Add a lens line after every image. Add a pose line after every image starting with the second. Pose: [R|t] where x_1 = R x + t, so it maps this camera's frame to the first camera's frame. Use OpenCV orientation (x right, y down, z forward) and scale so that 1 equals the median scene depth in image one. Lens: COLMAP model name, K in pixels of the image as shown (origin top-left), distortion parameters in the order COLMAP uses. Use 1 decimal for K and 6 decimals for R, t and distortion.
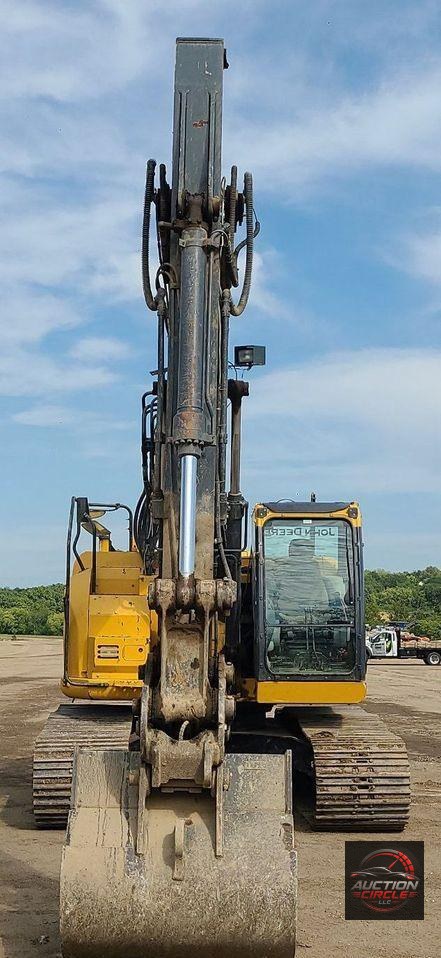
lens RADIAL K [[1215.6, 0, 220.5], [0, 1215.6, 479.0], [0, 0, 1]] dist [0.010550, -0.000623]
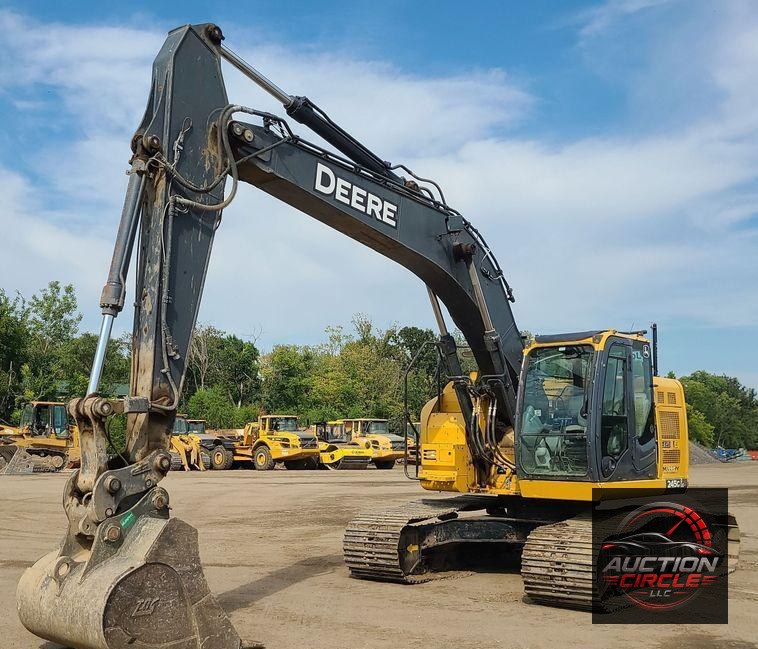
lens RADIAL K [[891.3, 0, 379.0], [0, 891.3, 324.5], [0, 0, 1]] dist [0.033502, 0.003094]
pose [[0.768886, -0.081388, -0.634184, 0.551936], [0.072419, 0.996568, -0.040095, 0.036421], [0.635271, -0.015099, 0.772142, 0.216765]]
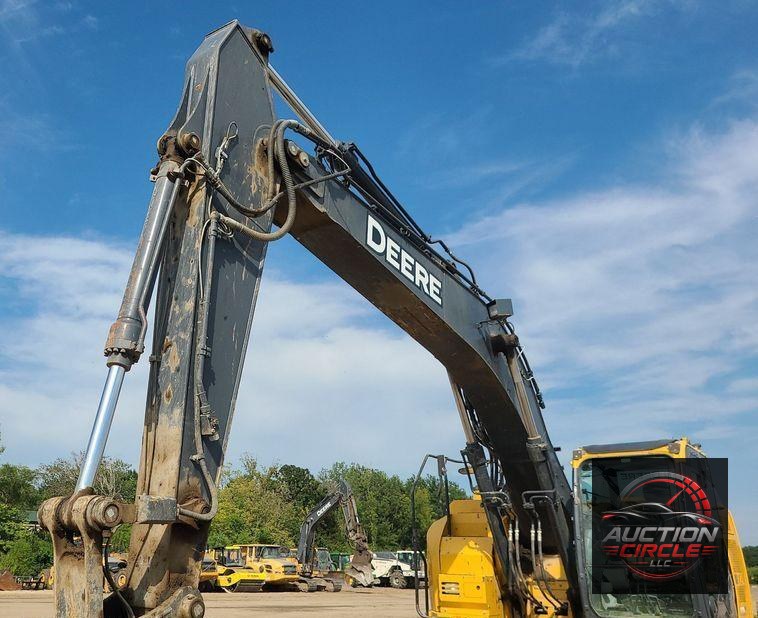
lens RADIAL K [[761.4, 0, 353.4], [0, 761.4, 312.4], [0, 0, 1]] dist [0.014476, 0.007232]
pose [[0.829875, -0.165013, -0.532990, 0.274125], [0.050510, 0.973562, -0.222768, 0.050007], [0.555659, 0.157948, 0.816269, 0.360109]]
